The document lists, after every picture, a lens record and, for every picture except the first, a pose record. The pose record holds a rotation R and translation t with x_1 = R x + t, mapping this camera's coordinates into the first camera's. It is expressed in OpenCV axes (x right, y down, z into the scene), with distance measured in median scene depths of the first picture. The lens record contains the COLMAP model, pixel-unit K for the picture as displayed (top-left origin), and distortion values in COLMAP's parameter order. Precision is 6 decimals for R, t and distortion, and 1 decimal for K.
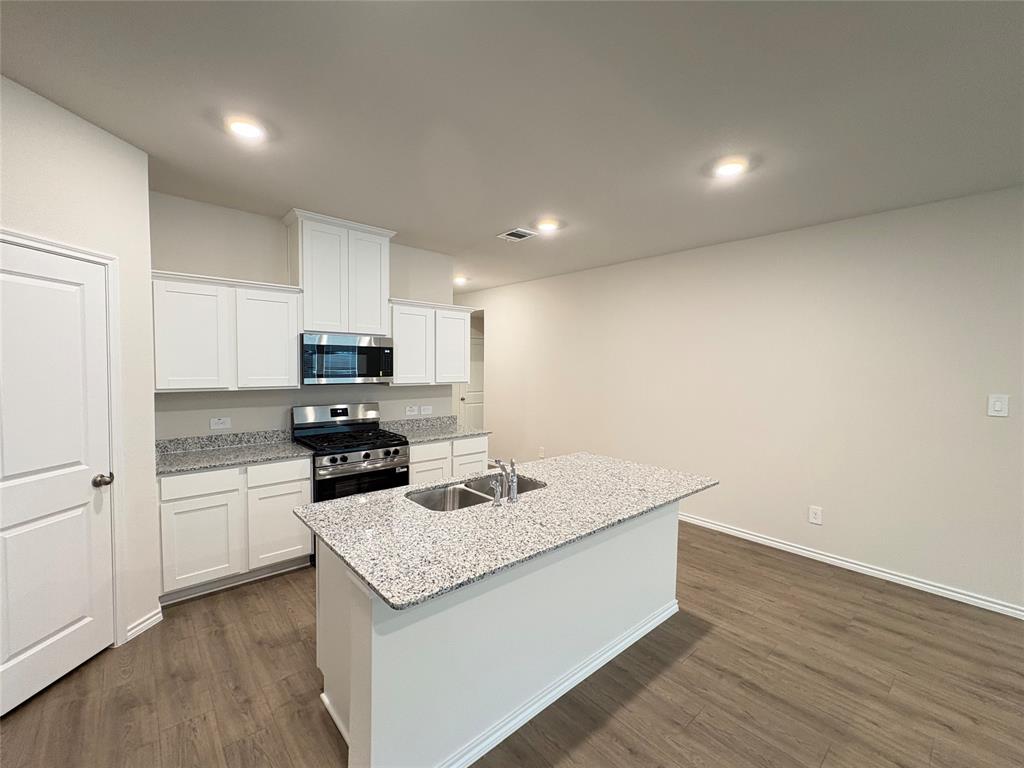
lens RADIAL K [[433.5, 0, 511.2], [0, 433.5, 383.7], [0, 0, 1]] dist [0.000088, 0.000391]
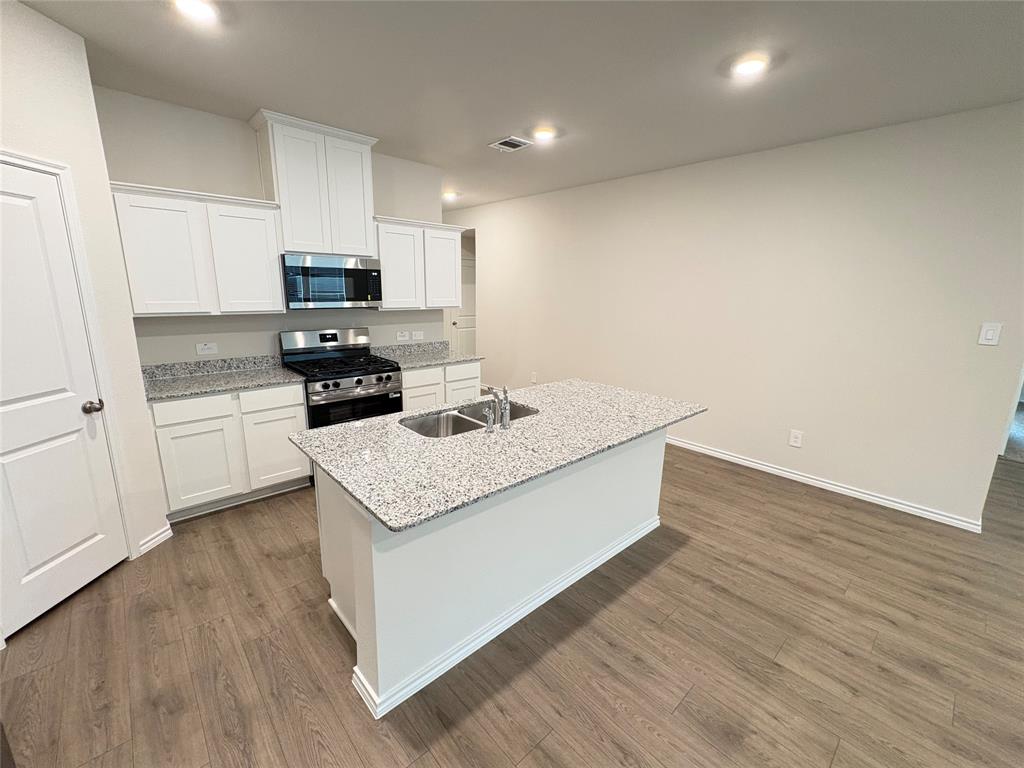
lens RADIAL K [[433.5, 0, 511.4], [0, 433.5, 384.2], [0, 0, 1]] dist [0.000088, 0.000391]
pose [[0.999835, 0.001984, 0.018076, -0.000839], [-0.005122, 0.984505, 0.175282, -0.006945], [-0.017448, -0.175346, 0.984352, 0.014173]]
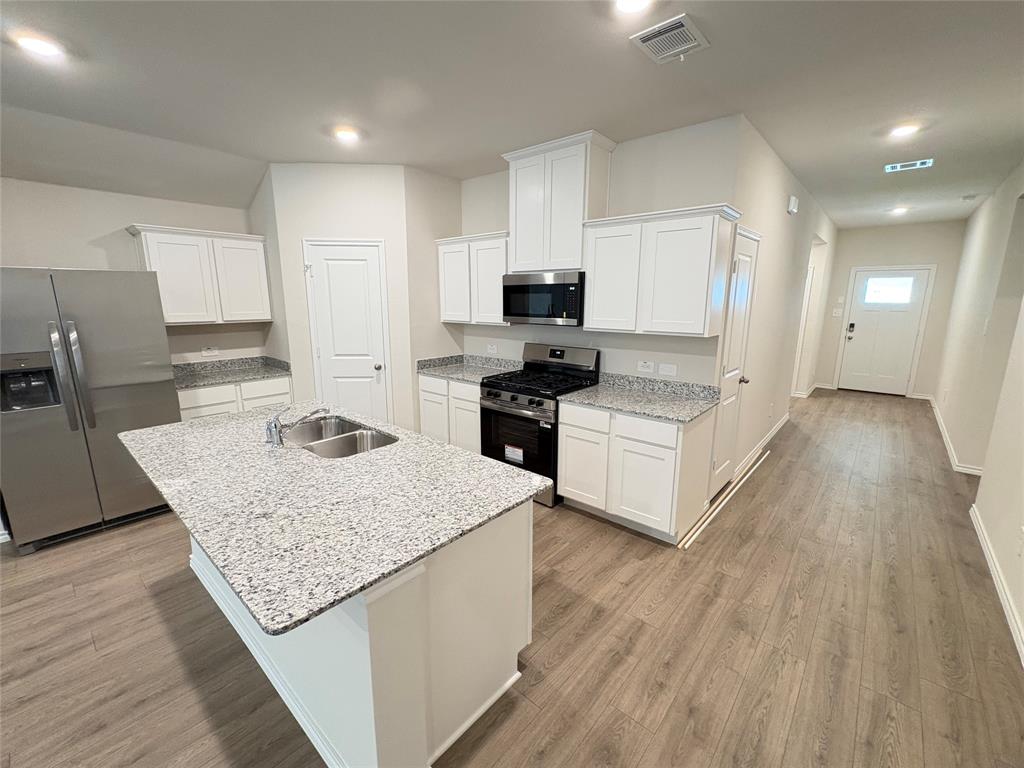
lens RADIAL K [[433.5, 0, 514.2], [0, 433.5, 384.5], [0, 0, 1]] dist [0.000088, 0.000391]
pose [[0.126679, 0.185660, -0.974414, 0.906370], [-0.045276, 0.982386, 0.181293, -0.062376], [0.990910, 0.021152, 0.132853, 1.262657]]
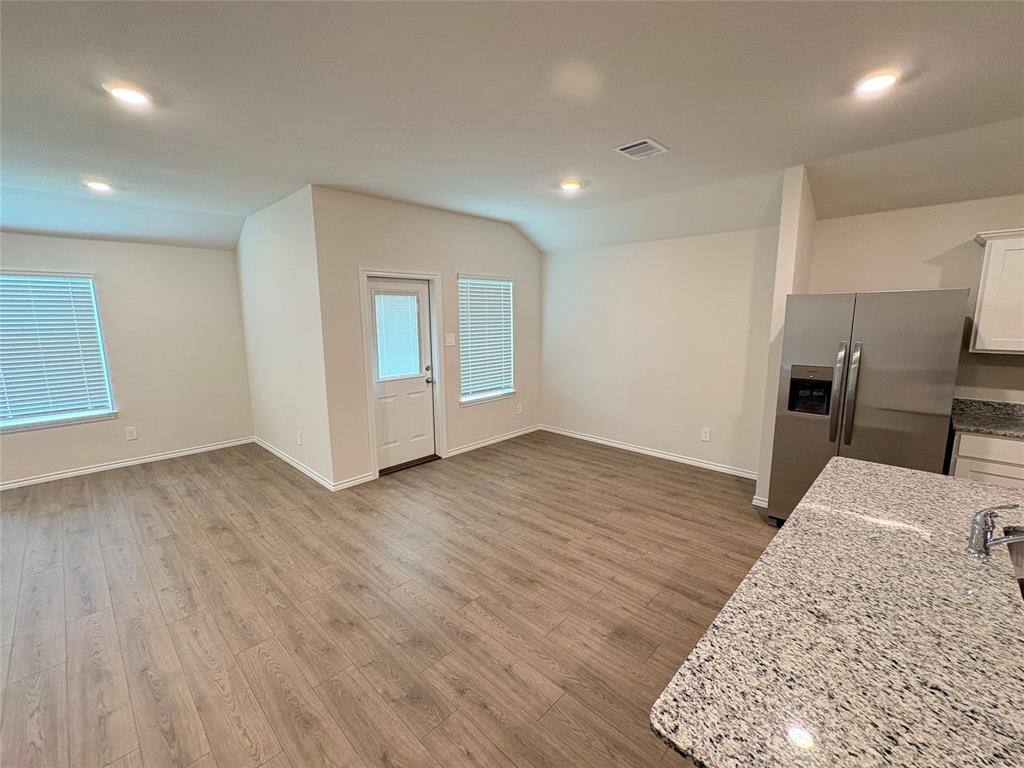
lens RADIAL K [[433.5, 0, 509.3], [0, 433.5, 382.5], [0, 0, 1]] dist [0.000088, 0.000391]
pose [[-0.997120, 0.005392, -0.075646, 0.663737], [-0.009882, 0.979727, 0.200093, -0.085904], [0.075191, 0.200264, -0.976852, 1.373351]]
